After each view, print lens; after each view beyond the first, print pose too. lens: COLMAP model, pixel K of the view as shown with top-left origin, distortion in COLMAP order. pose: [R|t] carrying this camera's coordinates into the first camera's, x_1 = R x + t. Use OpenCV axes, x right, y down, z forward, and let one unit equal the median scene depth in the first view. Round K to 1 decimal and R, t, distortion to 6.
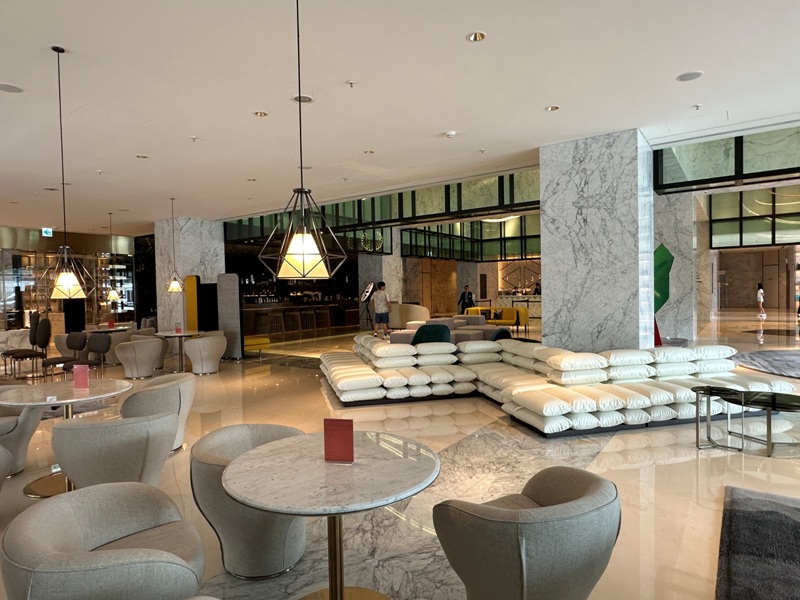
lens RADIAL K [[484.1, 0, 400.0], [0, 484.1, 300.0], [0, 0, 1]] dist [-0.000382, -0.000659]
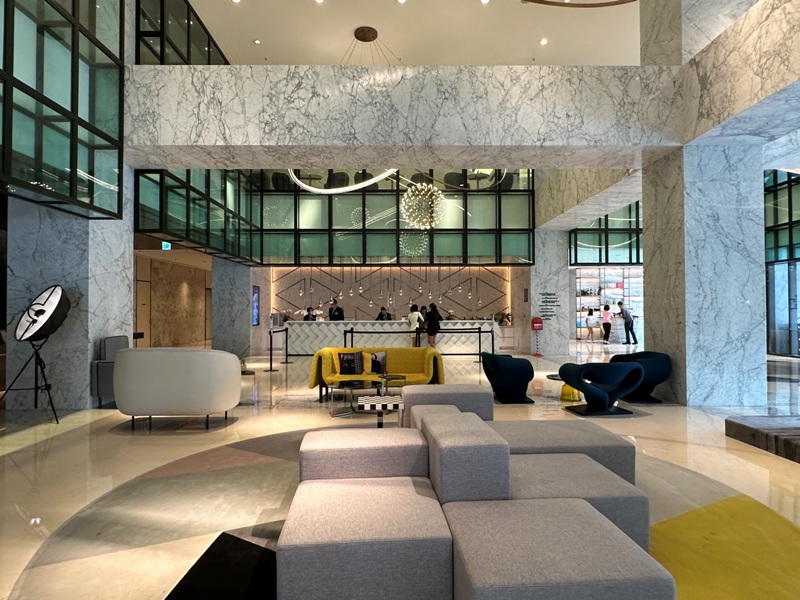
lens RADIAL K [[484.1, 0, 400.0], [0, 484.1, 300.0], [0, 0, 1]] dist [-0.000382, -0.000659]
pose [[0.808095, 0.028946, 0.588341, -0.067630], [-0.002008, 0.998921, -0.046388, -0.010678], [-0.589049, 0.036304, 0.807281, 0.593312]]
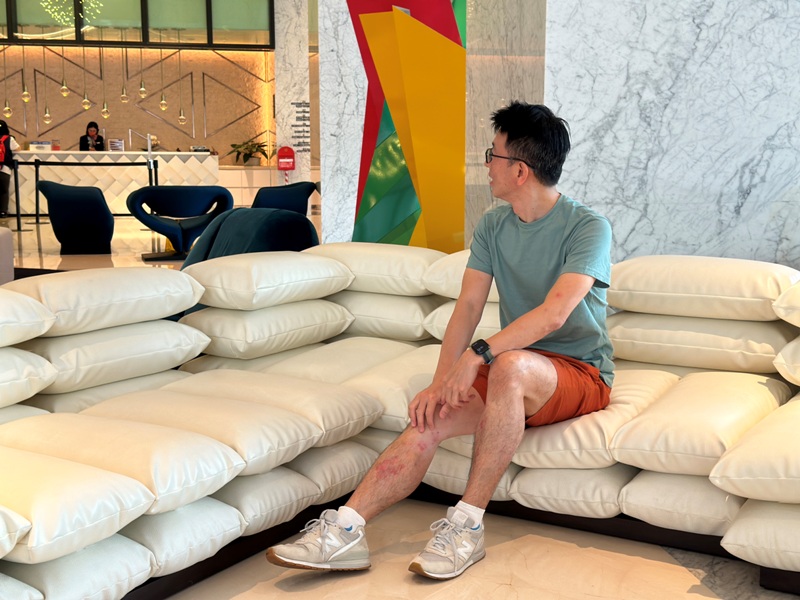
lens RADIAL K [[1131.3, 0, 400.0], [0, 1131.3, 300.0], [0, 0, 1]] dist [0.121454, -0.001940]
pose [[0.713627, -0.070866, 0.696933, -0.070383], [0.002803, 0.995151, 0.098319, 0.022720], [-0.700521, -0.068209, 0.710365, 0.242575]]
